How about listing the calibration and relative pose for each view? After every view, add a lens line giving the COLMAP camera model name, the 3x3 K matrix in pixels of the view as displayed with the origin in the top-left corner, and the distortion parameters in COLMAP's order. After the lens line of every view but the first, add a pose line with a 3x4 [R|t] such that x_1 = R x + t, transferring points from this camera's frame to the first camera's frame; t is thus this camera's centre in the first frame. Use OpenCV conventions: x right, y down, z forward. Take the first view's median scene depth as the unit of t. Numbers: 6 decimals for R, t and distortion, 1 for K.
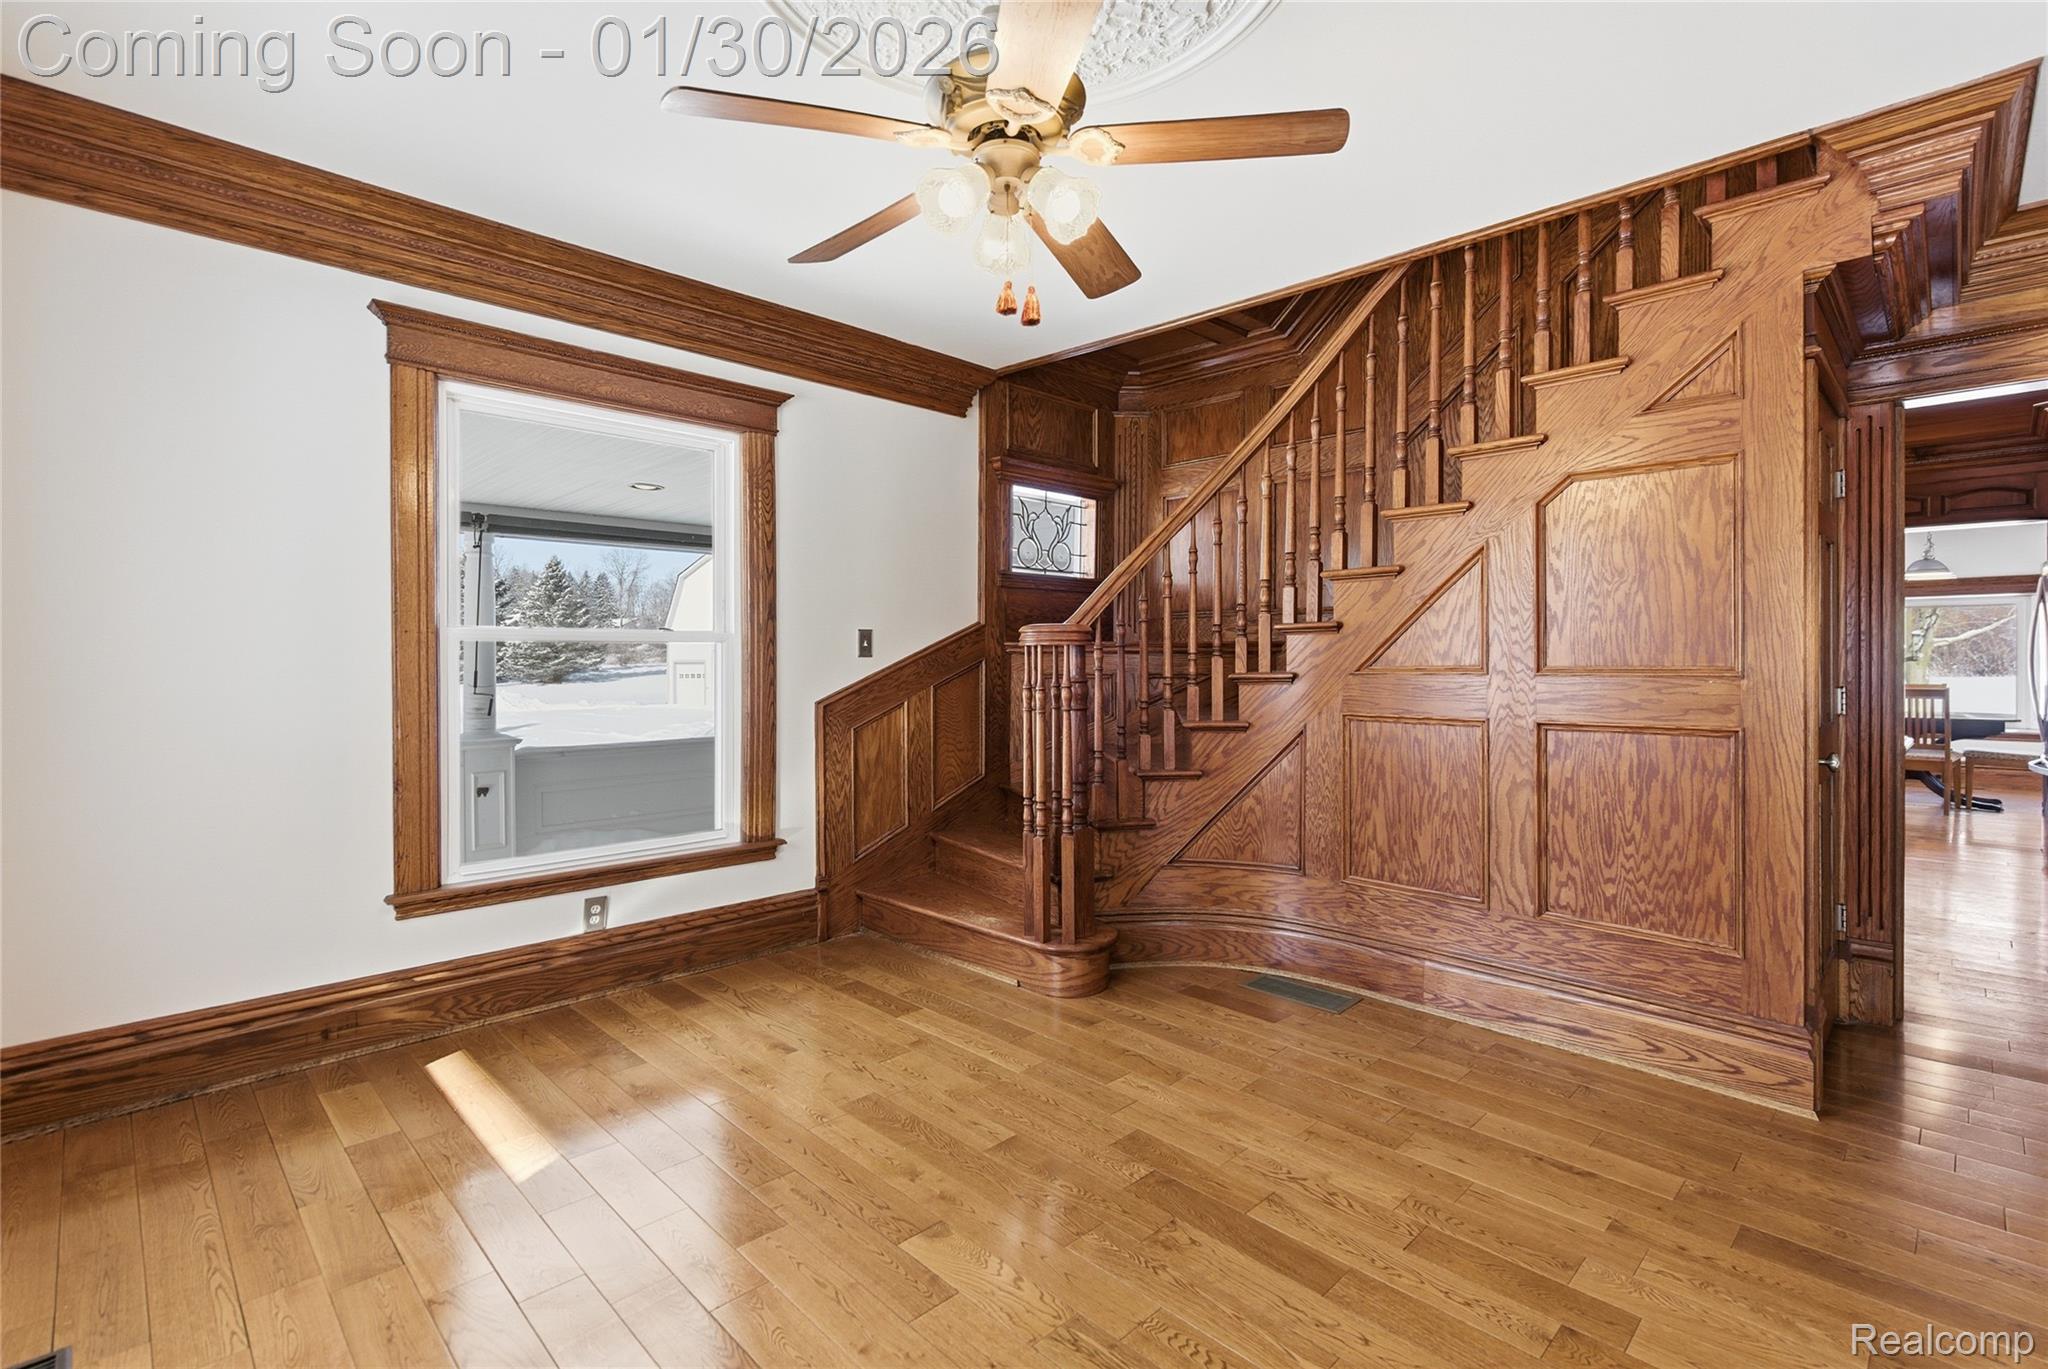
lens RADIAL K [[938.2, 0, 1024.4], [0, 938.2, 677.9], [0, 0, 1]] dist [0.004843, 0.000210]
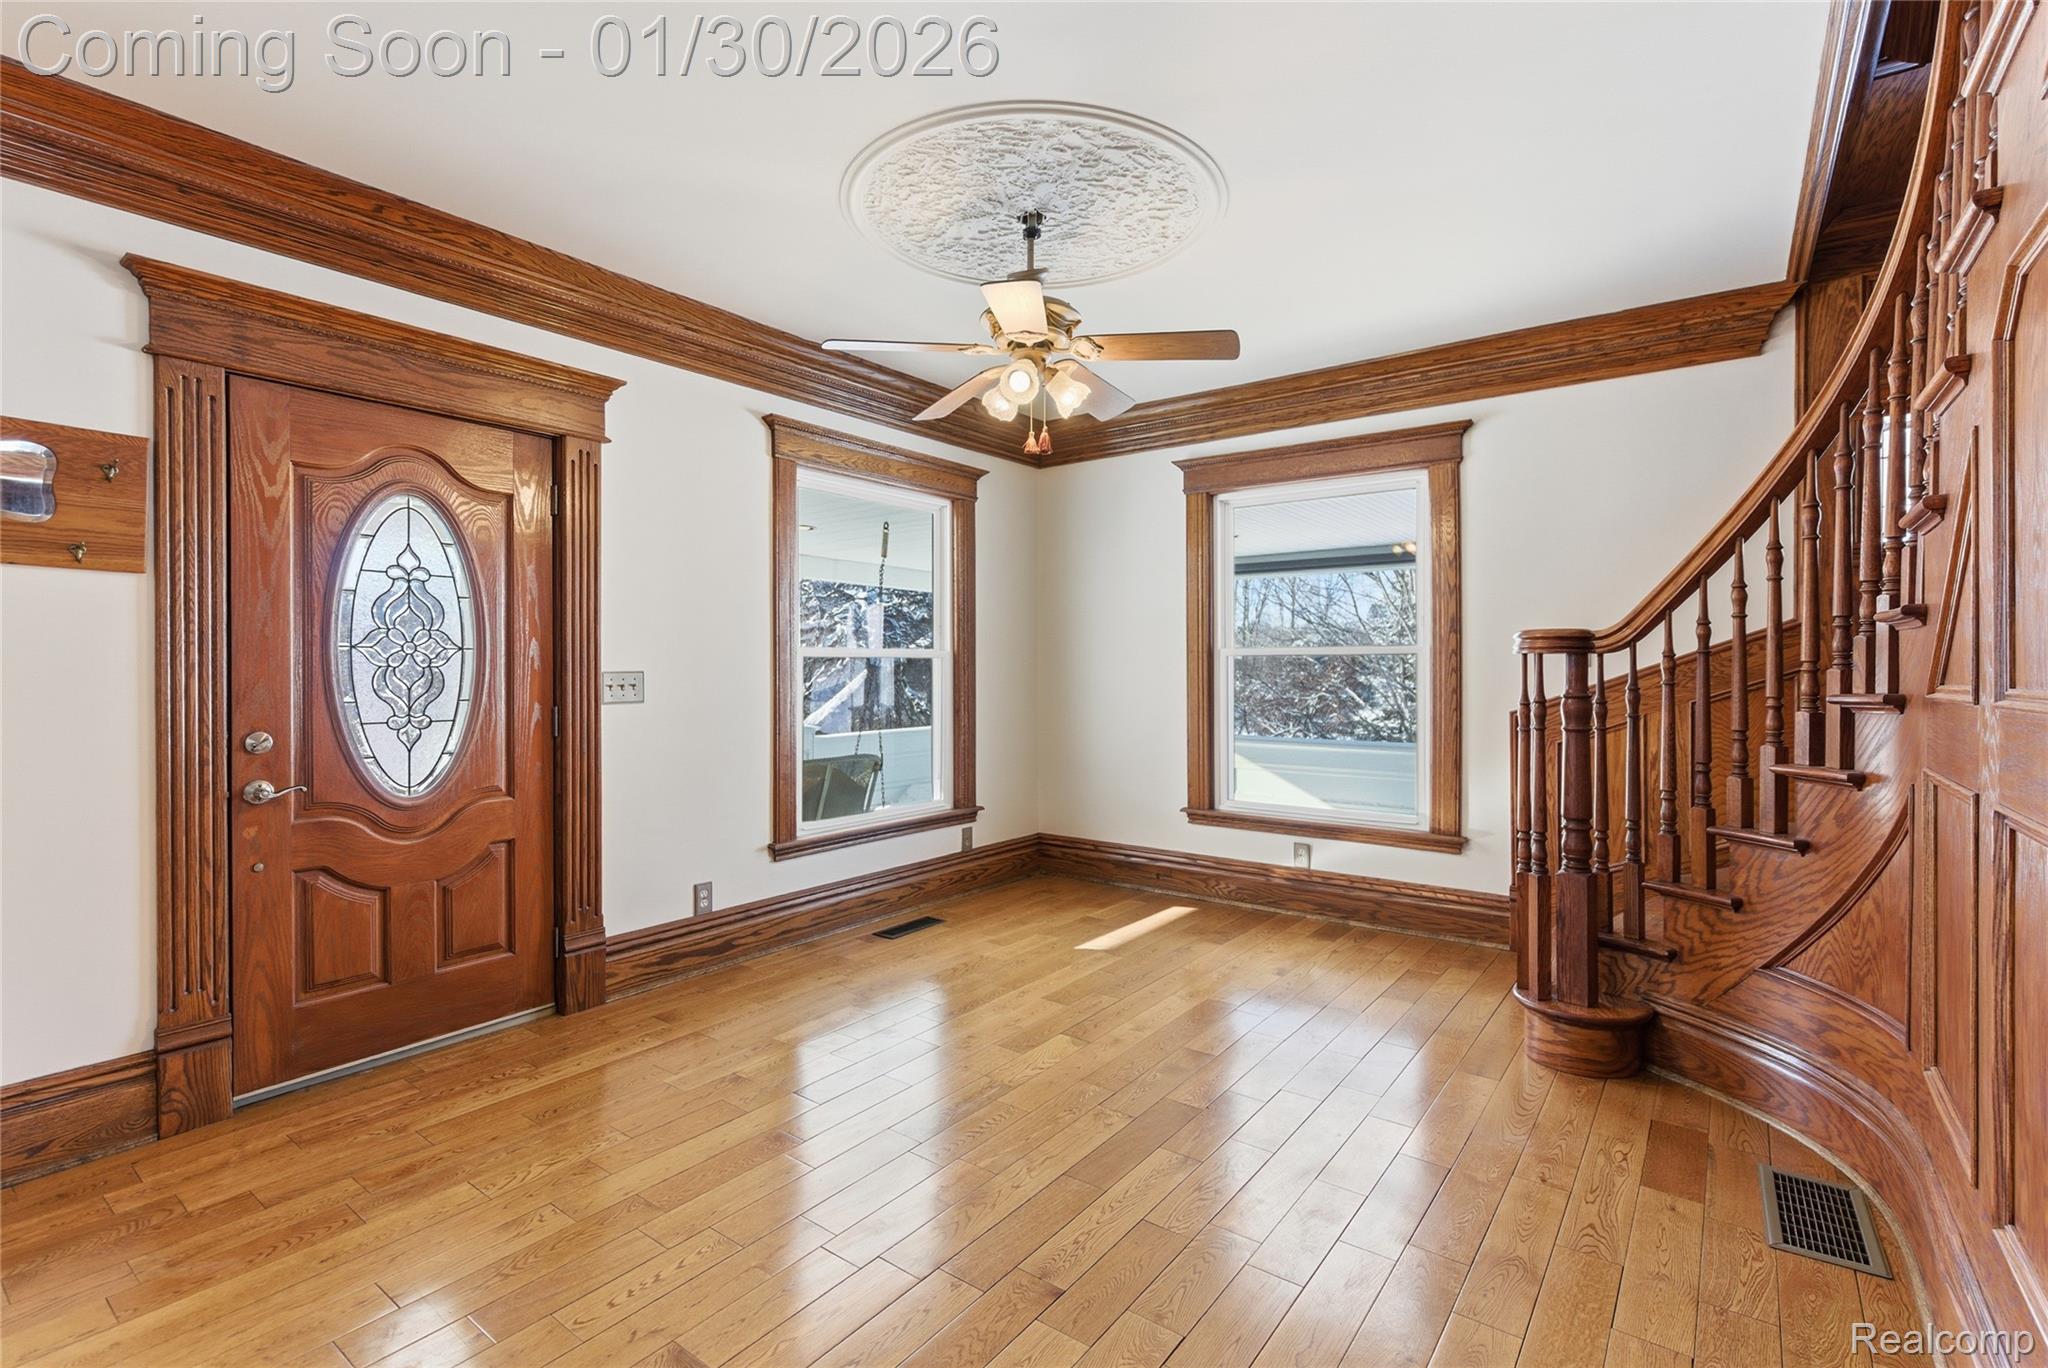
lens RADIAL K [[938.2, 0, 1026.1], [0, 938.2, 672.3], [0, 0, 1]] dist [0.004843, 0.000210]
pose [[0.144702, 0.007379, -0.989448, 0.770395], [-0.018601, 0.999816, 0.004736, -0.011832], [0.989300, 0.017720, 0.144813, 0.372492]]
